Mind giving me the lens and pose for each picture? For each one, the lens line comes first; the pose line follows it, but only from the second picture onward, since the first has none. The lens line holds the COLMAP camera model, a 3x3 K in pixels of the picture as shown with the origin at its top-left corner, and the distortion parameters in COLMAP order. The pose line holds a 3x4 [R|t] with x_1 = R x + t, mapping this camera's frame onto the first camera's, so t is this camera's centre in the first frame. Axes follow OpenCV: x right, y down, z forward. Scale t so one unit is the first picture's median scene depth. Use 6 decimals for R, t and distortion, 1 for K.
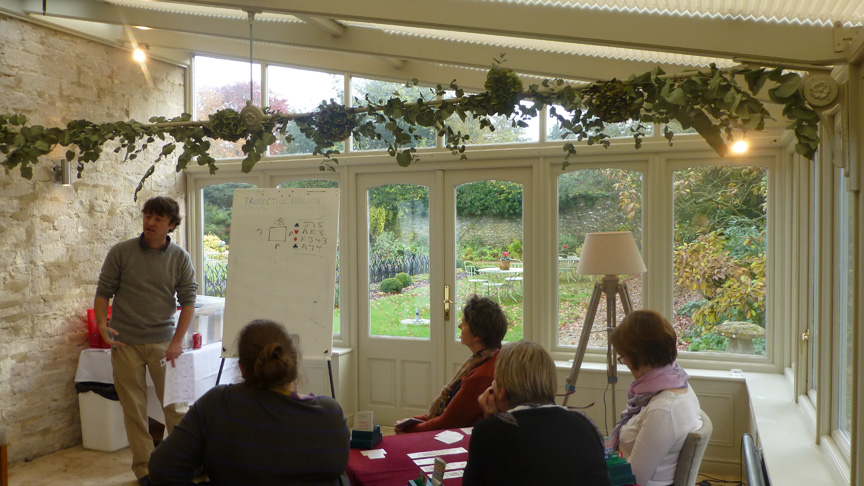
lens RADIAL K [[715.7, 0, 432.0], [0, 715.7, 243.0], [0, 0, 1]] dist [-0.067915, 0.001514]
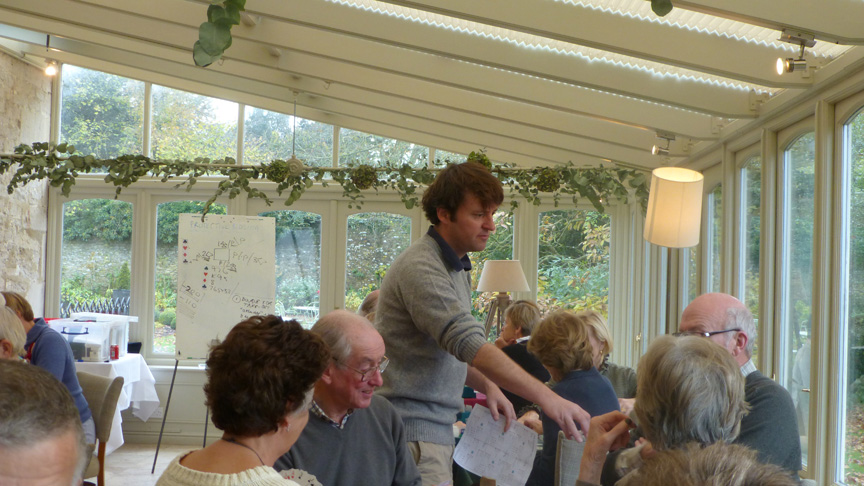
lens RADIAL K [[1228.0, 0, 432.0], [0, 1228.0, 243.0], [0, 0, 1]] dist [-0.062813, 0.020920]
pose [[0.941820, 0.038250, 0.333935, -0.841523], [-0.023360, 0.998550, -0.048493, 0.090735], [-0.335306, 0.037871, 0.941348, -1.448750]]
